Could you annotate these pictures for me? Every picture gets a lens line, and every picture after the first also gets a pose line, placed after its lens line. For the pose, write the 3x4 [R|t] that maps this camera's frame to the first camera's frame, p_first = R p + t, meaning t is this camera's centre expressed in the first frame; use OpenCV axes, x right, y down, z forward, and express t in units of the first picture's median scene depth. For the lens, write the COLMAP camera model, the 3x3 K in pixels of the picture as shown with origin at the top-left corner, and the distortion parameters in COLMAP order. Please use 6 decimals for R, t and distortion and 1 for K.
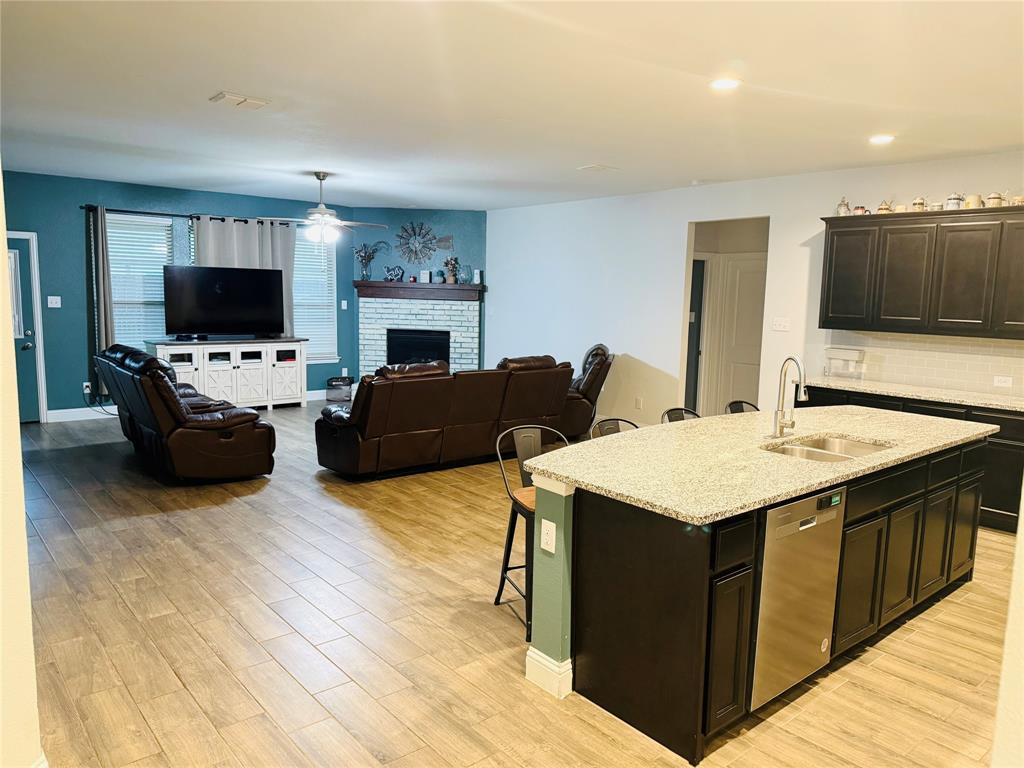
lens RADIAL K [[716.1, 0, 515.0], [0, 716.1, 382.6], [0, 0, 1]] dist [0.160867, -0.260073]
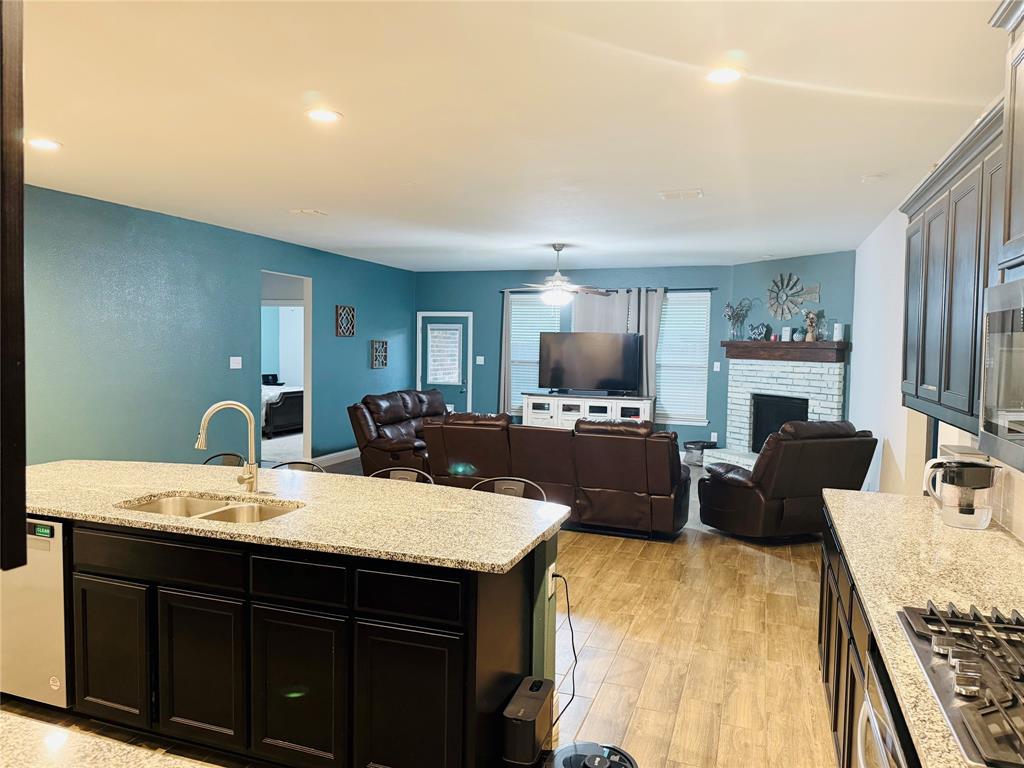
lens RADIAL K [[716.1, 0, 515.0], [0, 716.1, 382.6], [0, 0, 1]] dist [0.160867, -0.260073]
pose [[0.497004, 0.029884, -0.867233, 0.467505], [-0.115338, 0.992814, -0.031888, -0.025169], [0.860049, 0.115873, 0.496880, 0.297711]]
